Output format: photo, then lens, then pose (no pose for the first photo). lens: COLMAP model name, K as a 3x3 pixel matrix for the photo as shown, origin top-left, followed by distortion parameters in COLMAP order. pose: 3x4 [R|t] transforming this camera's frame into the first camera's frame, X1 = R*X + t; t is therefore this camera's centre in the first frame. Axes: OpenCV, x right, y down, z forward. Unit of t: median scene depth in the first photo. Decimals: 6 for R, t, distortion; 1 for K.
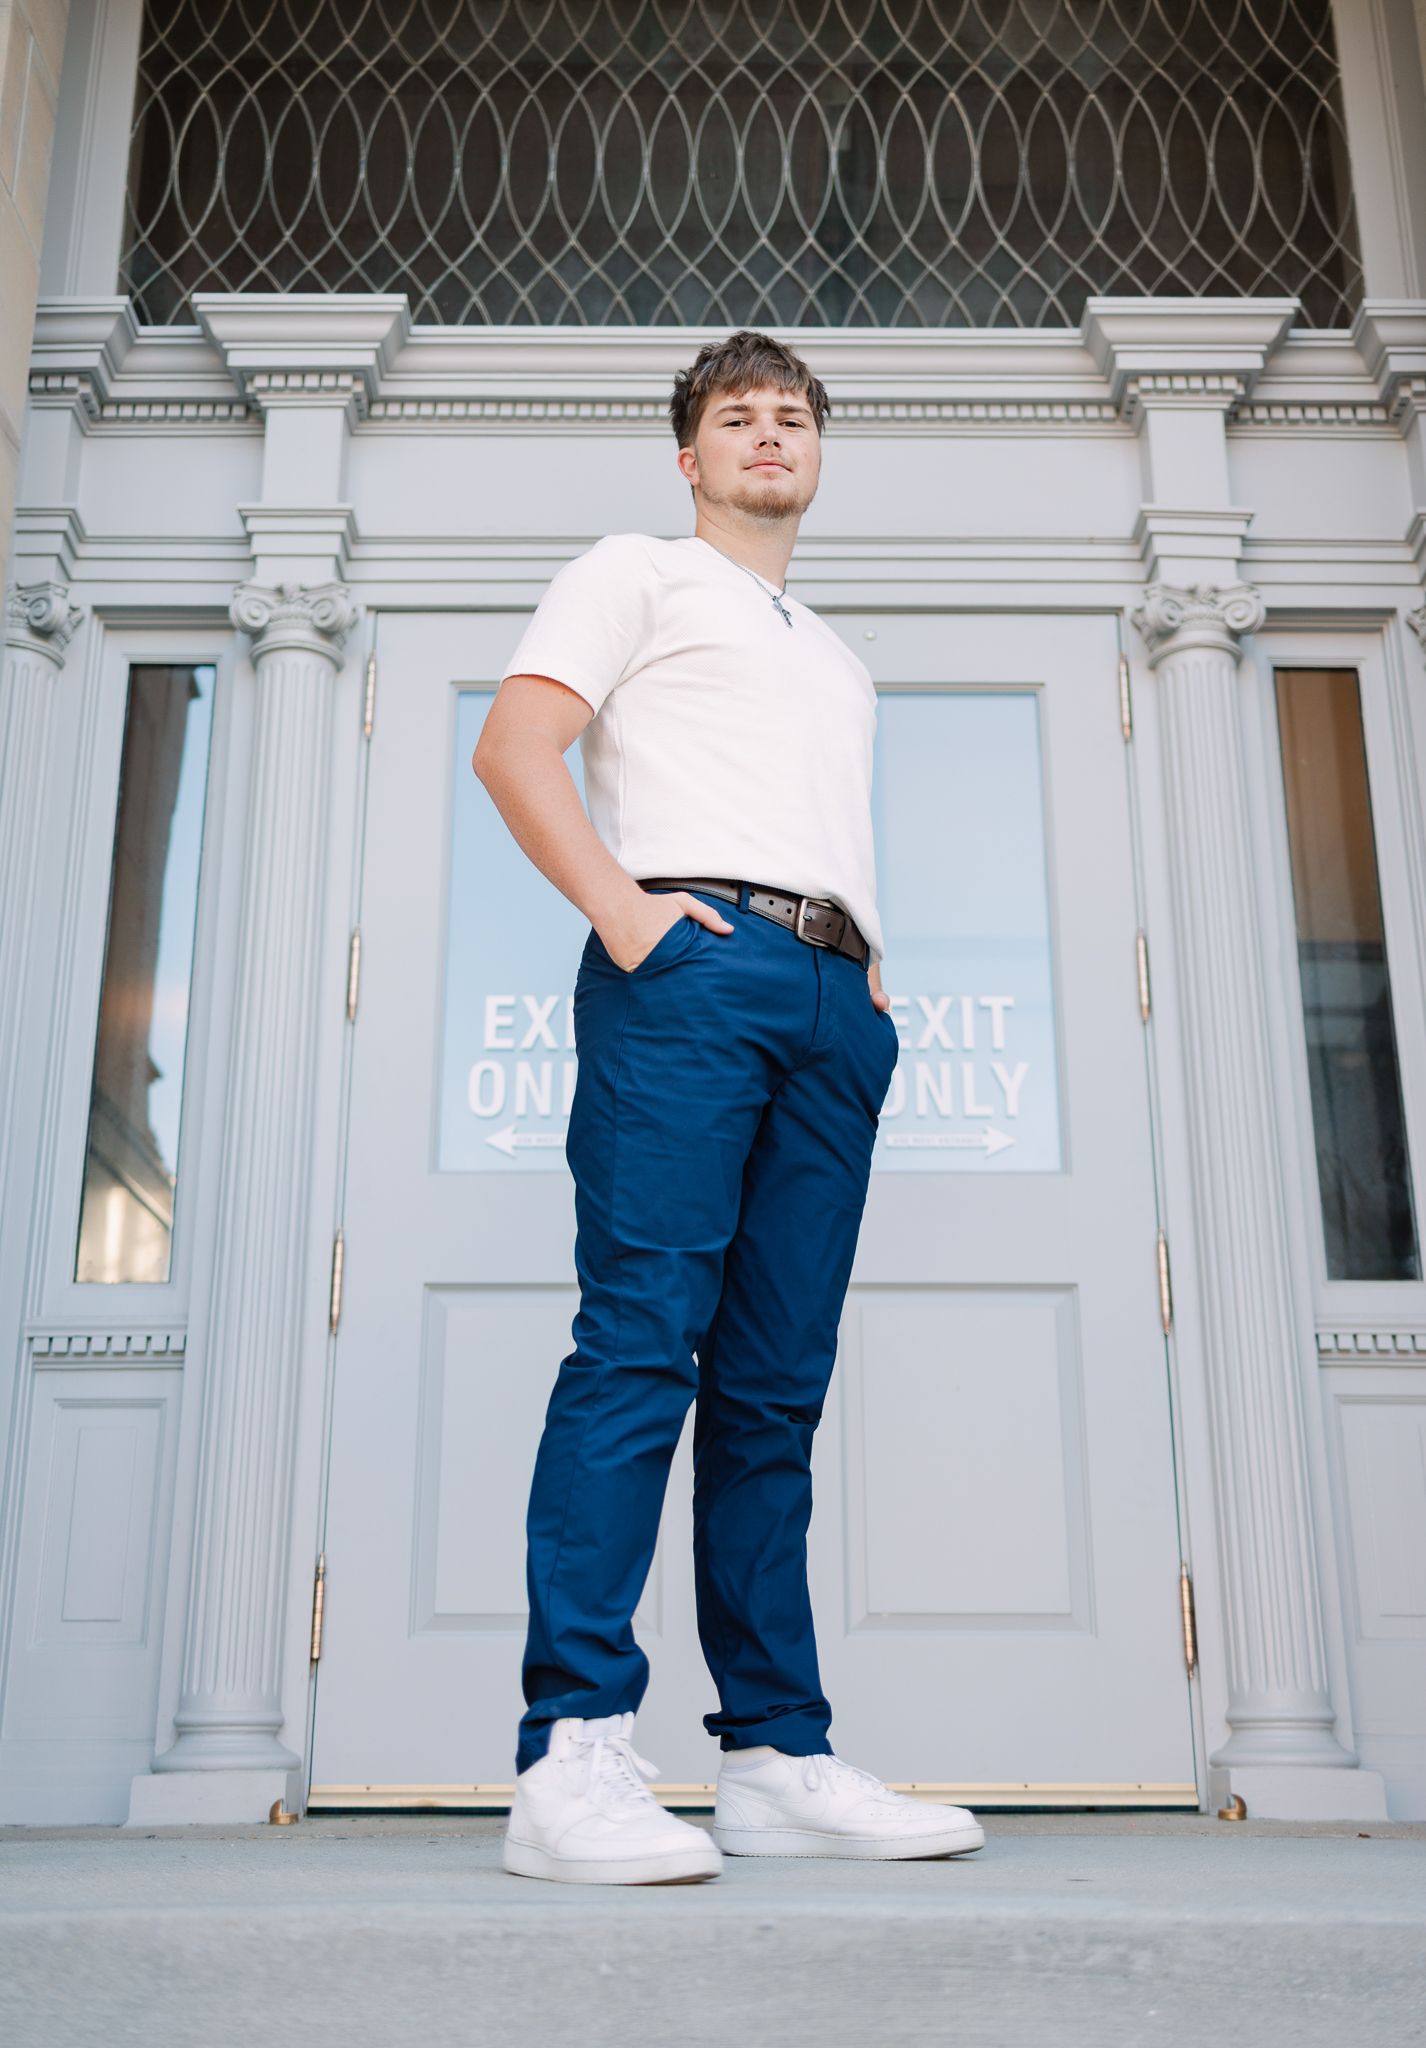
lens RADIAL K [[2184.8, 0, 719.0], [0, 2184.8, 1028.9], [0, 0, 1]] dist [0.028115, 0.000000]
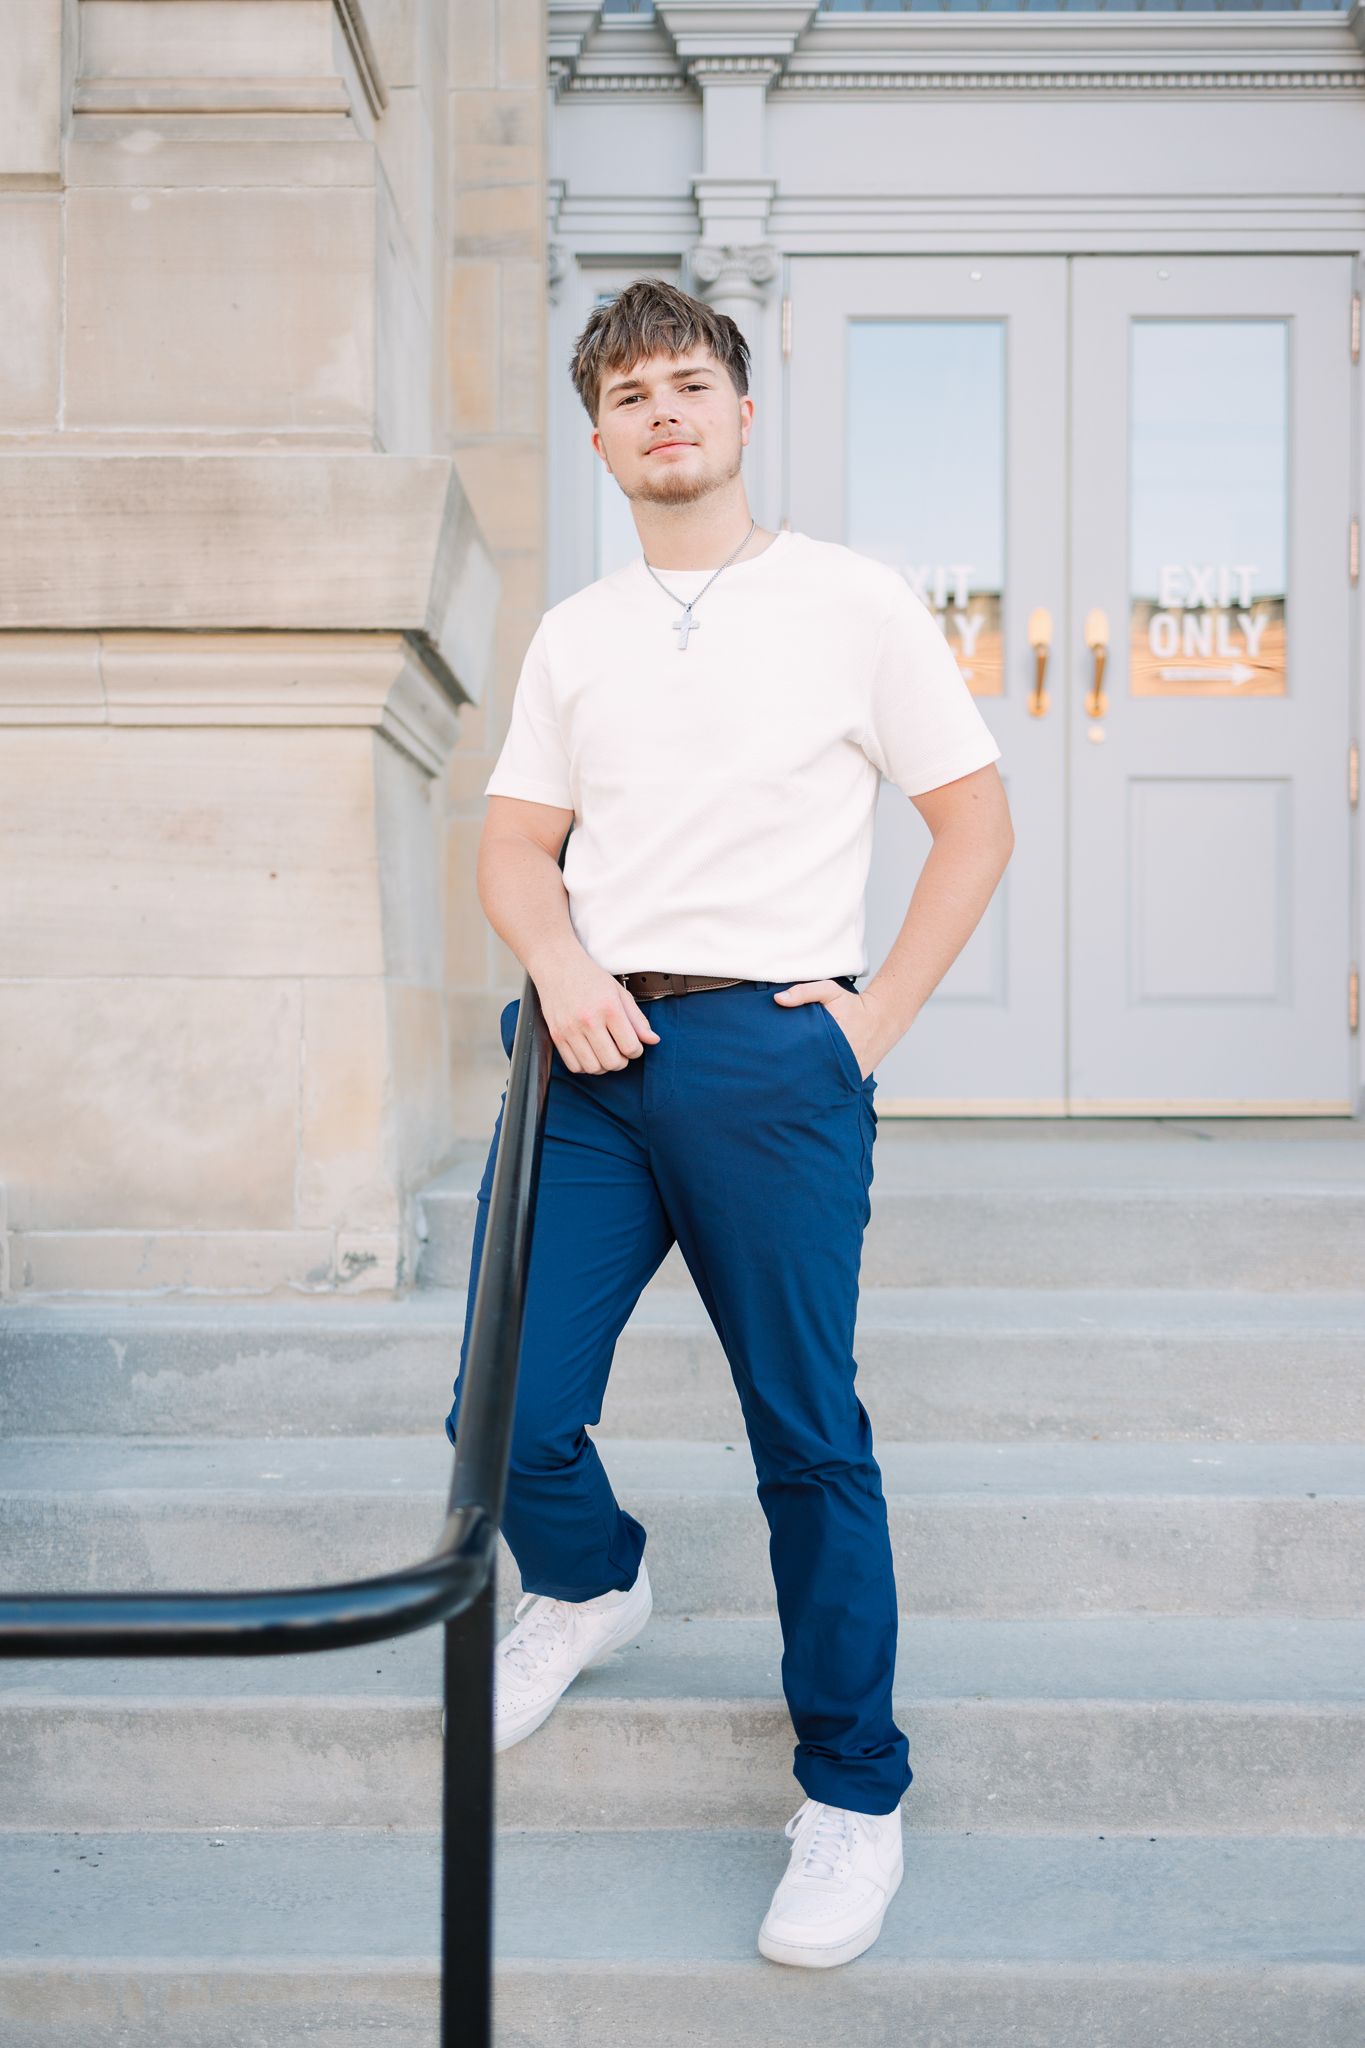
lens RADIAL K [[2154.3, 0, 666.4], [0, 2154.3, 1032.0], [0, 0, 1]] dist [0.015309, 0.000000]
pose [[0.999959, 0.003800, -0.008196, -0.218014], [-0.000944, 0.946244, 0.323451, -0.170004], [0.008985, -0.323430, 0.946209, -0.377631]]
